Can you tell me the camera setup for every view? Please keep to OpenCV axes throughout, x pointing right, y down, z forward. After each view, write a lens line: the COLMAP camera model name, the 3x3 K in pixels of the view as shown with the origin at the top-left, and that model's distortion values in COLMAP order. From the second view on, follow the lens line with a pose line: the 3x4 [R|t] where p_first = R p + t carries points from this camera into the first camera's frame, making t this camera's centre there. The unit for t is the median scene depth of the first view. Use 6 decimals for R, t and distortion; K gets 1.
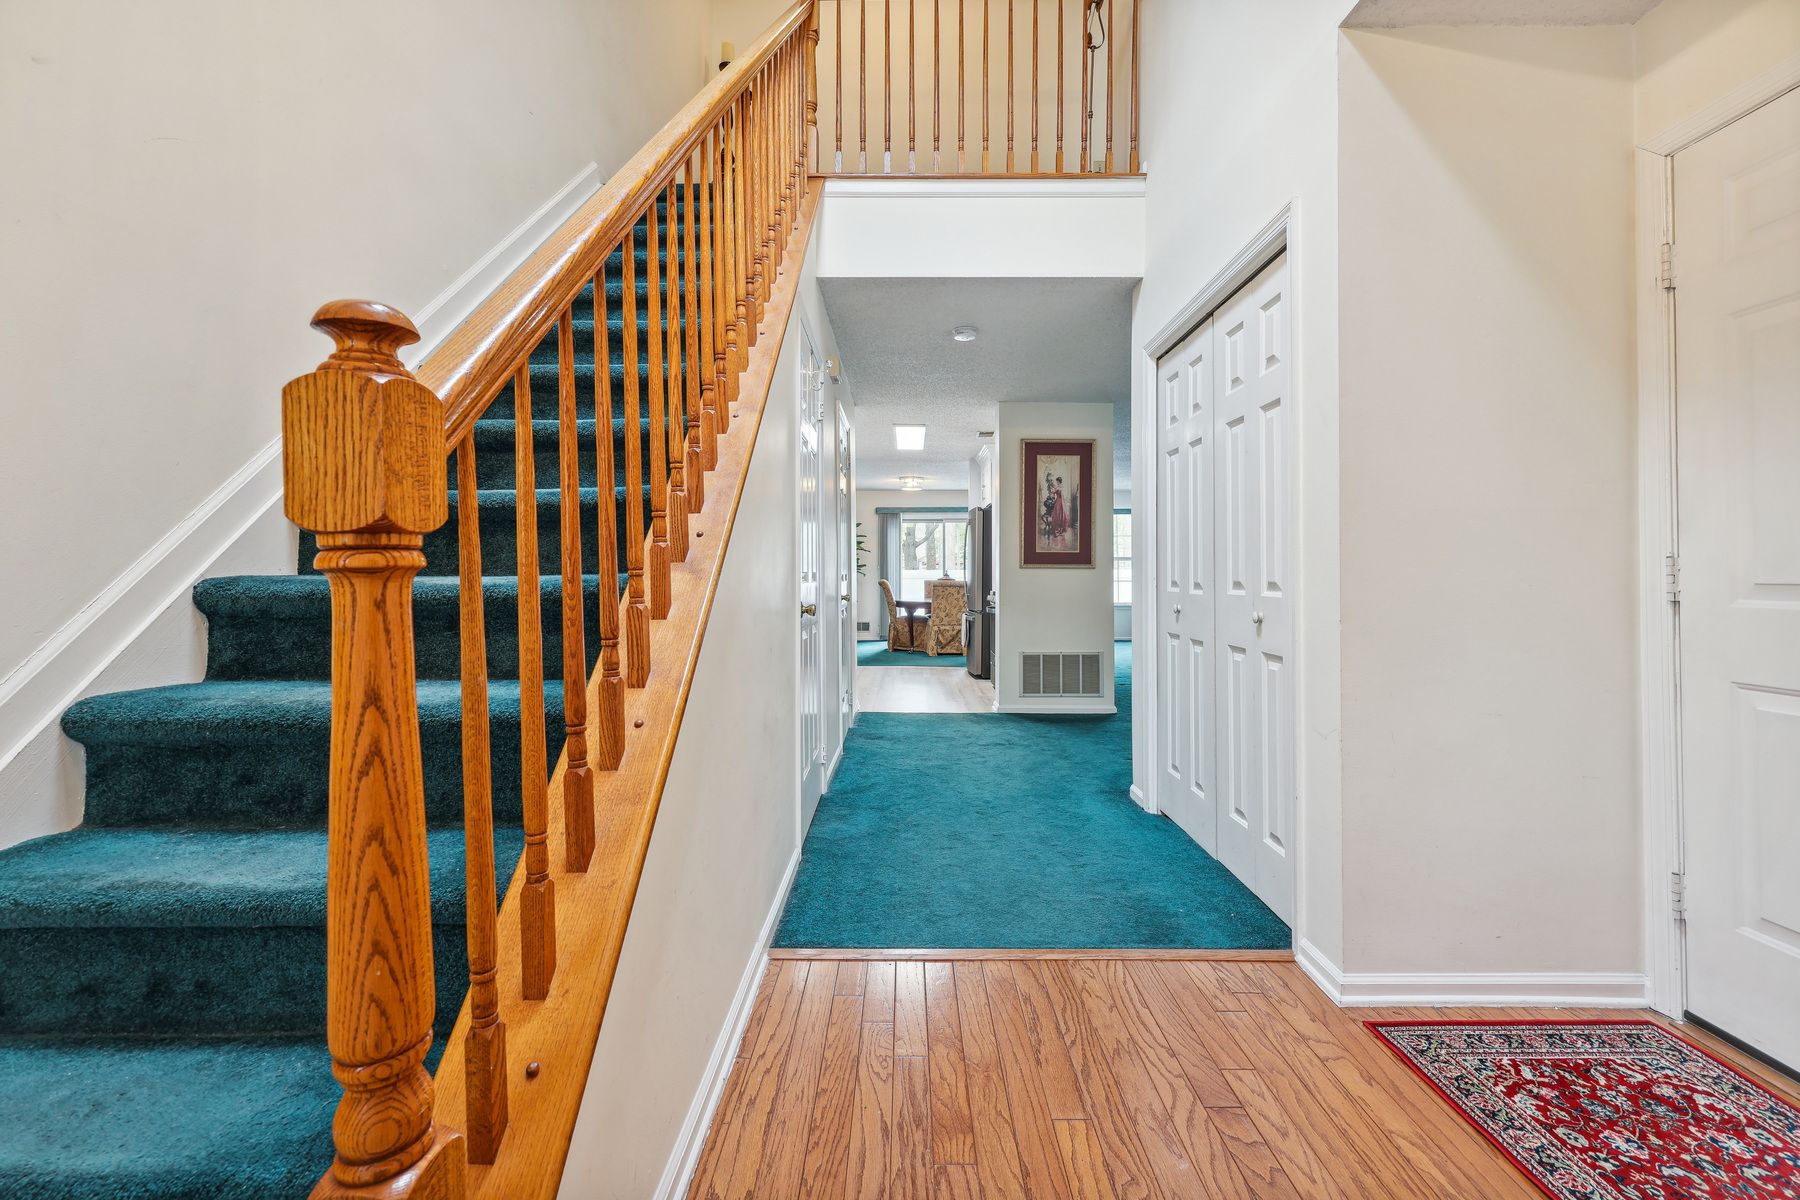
lens RADIAL K [[727.0, 0, 901.9], [0, 727.0, 587.5], [0, 0, 1]] dist [0.000724, 0.000318]
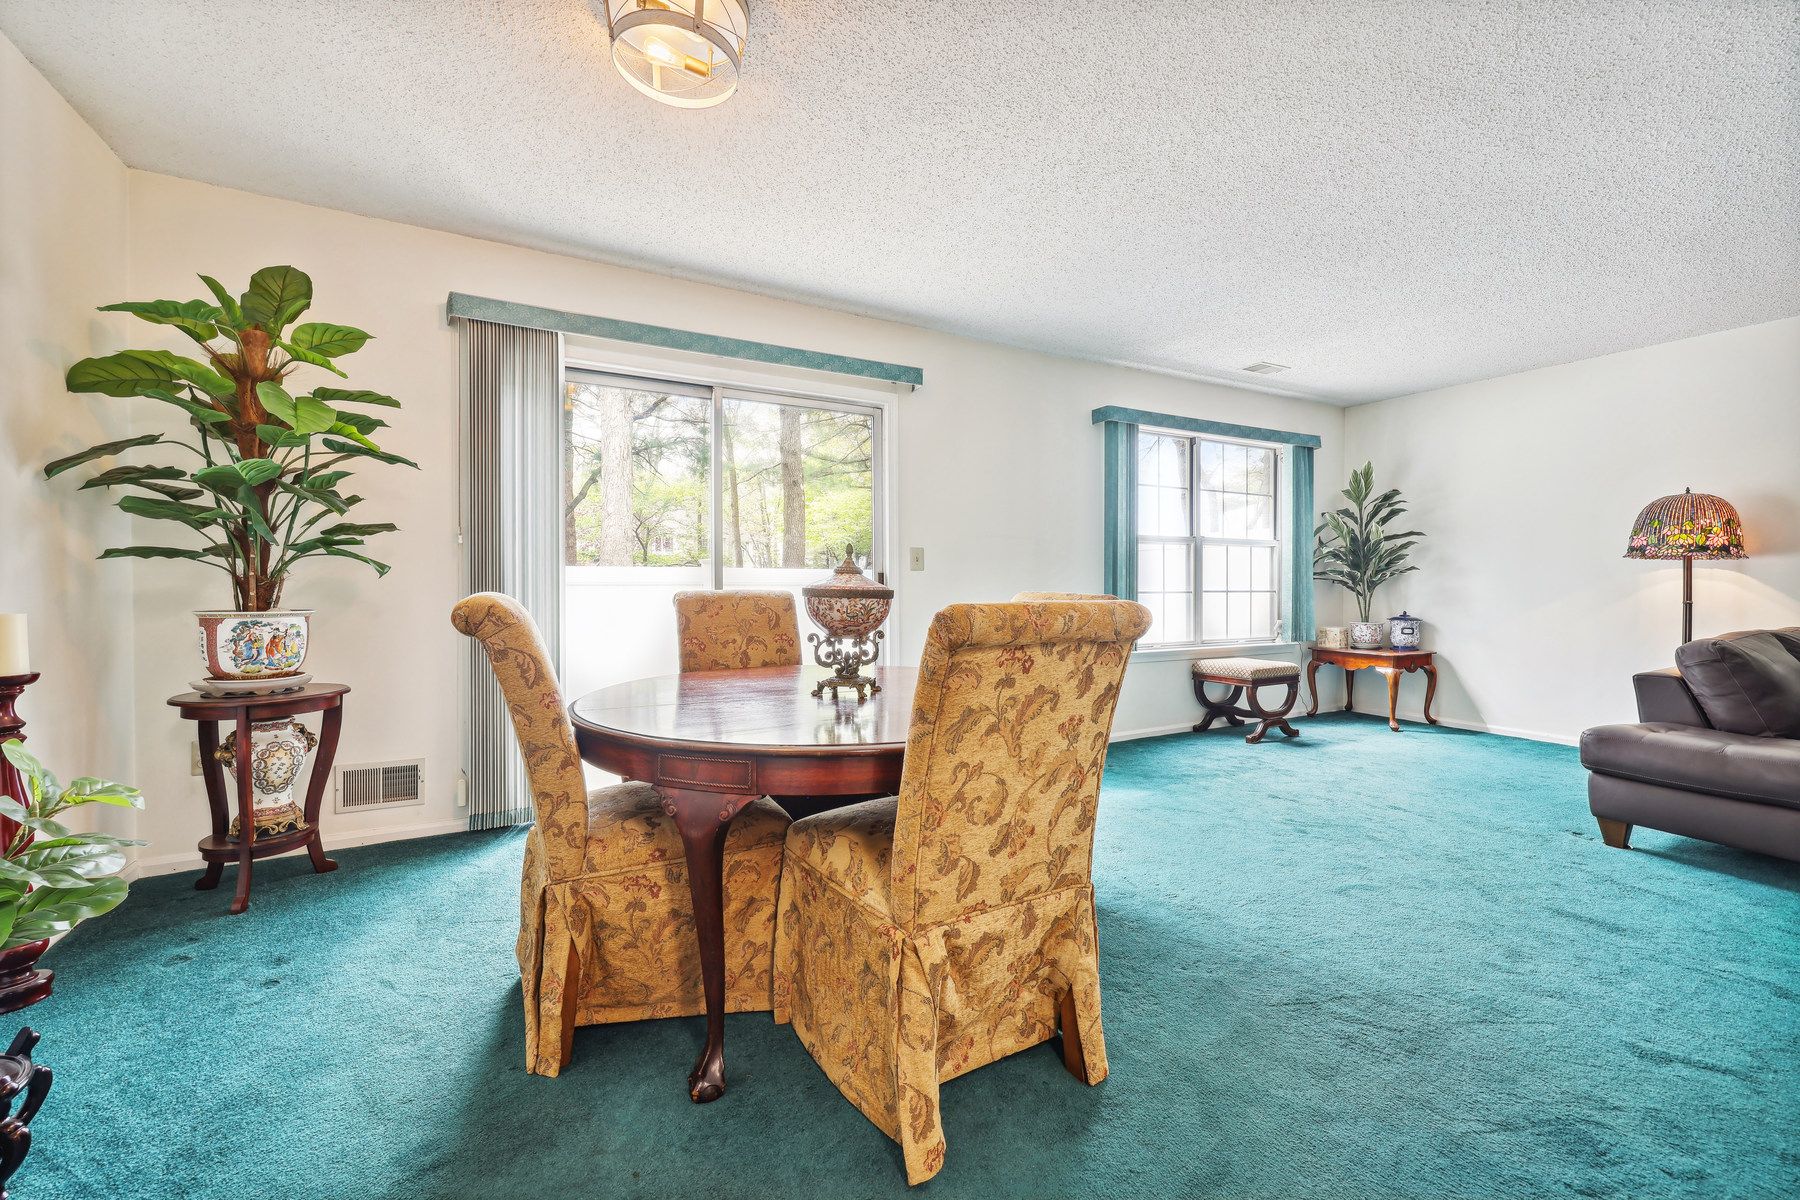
lens RADIAL K [[727.0, 0, 897.4], [0, 727.0, 588.6], [0, 0, 1]] dist [0.000724, 0.000318]
pose [[0.876022, -0.002737, 0.482264, -0.024684], [0.005765, 0.999972, -0.004796, -0.010588], [-0.482237, 0.006981, 0.876013, 0.834433]]
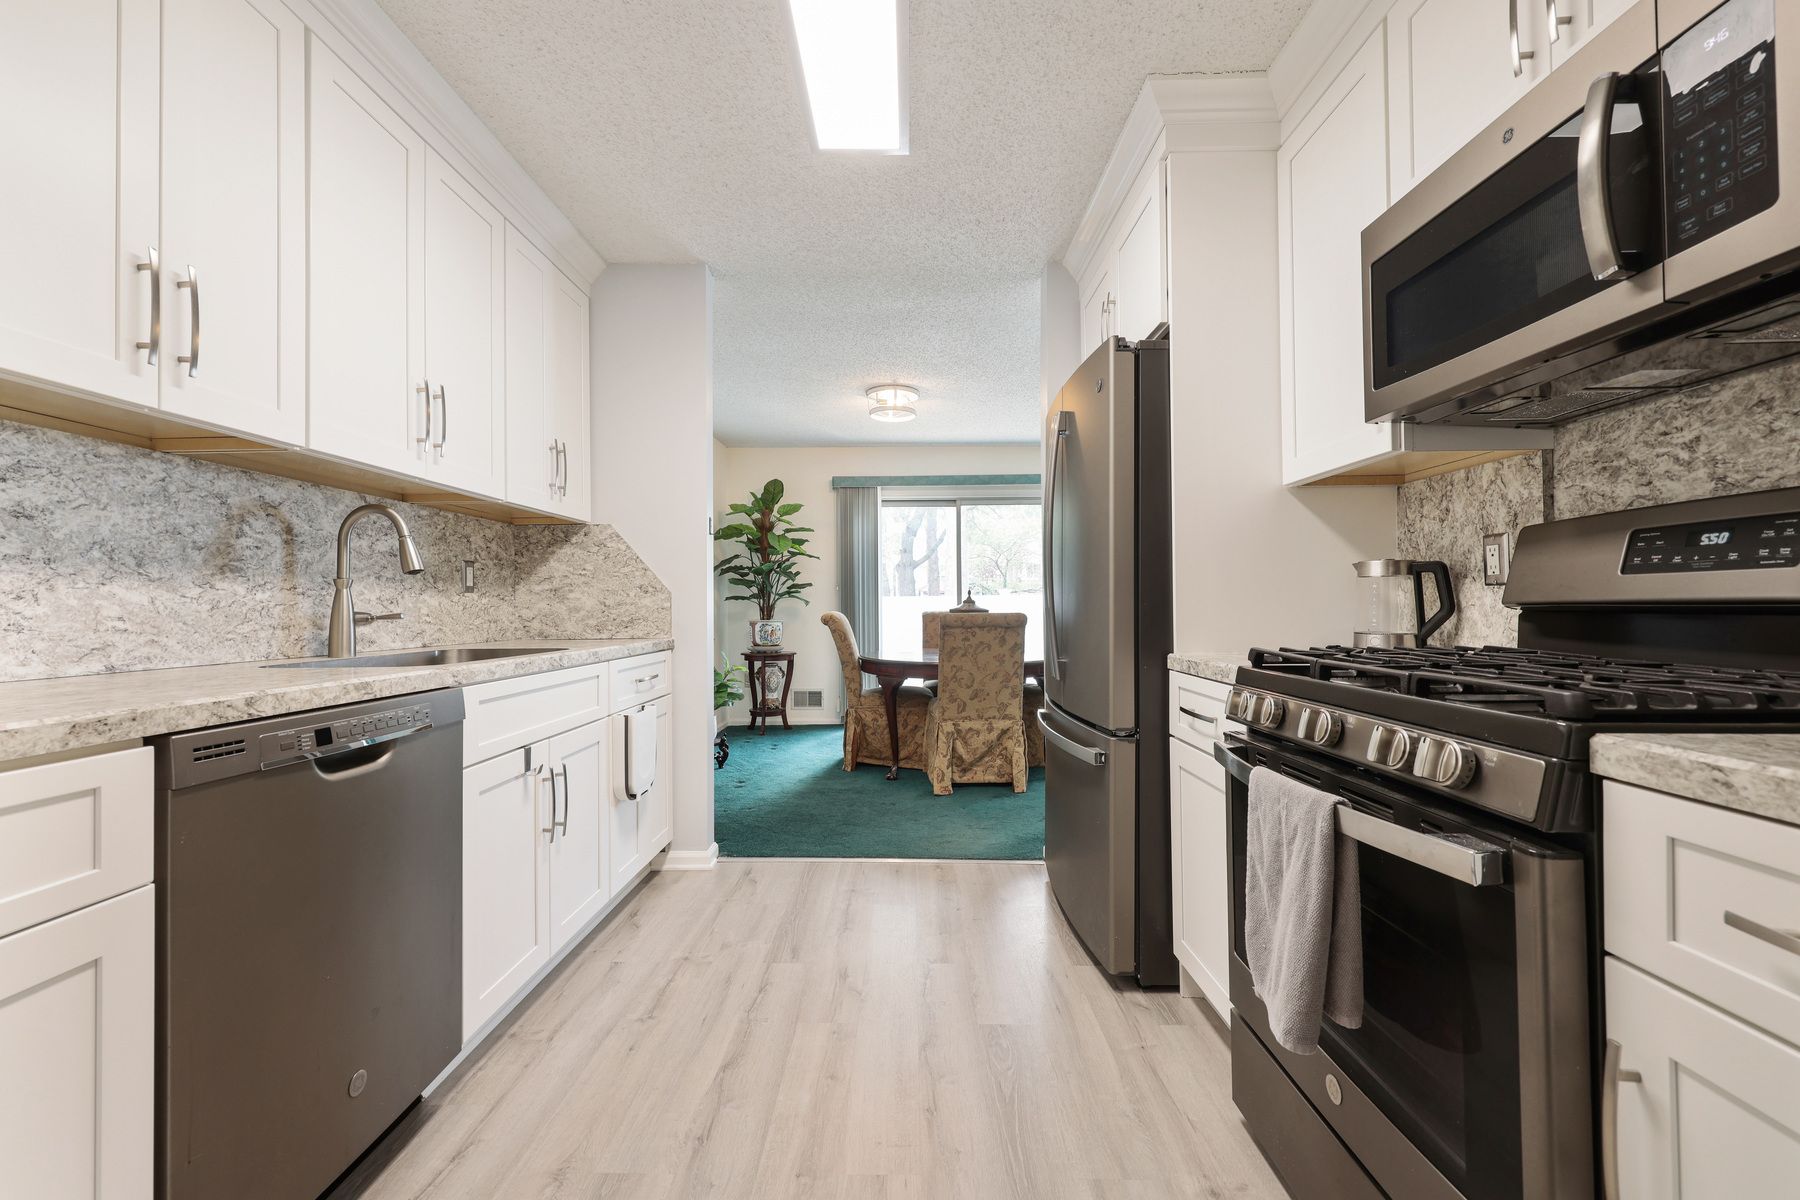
lens RADIAL K [[727.0, 0, 895.5], [0, 727.0, 603.0], [0, 0, 1]] dist [0.000724, 0.000318]
pose [[0.999911, -0.007262, -0.011171, 0.019527], [0.007023, 0.999749, -0.021276, -0.006165], [0.011322, 0.021195, 0.999711, 0.546926]]
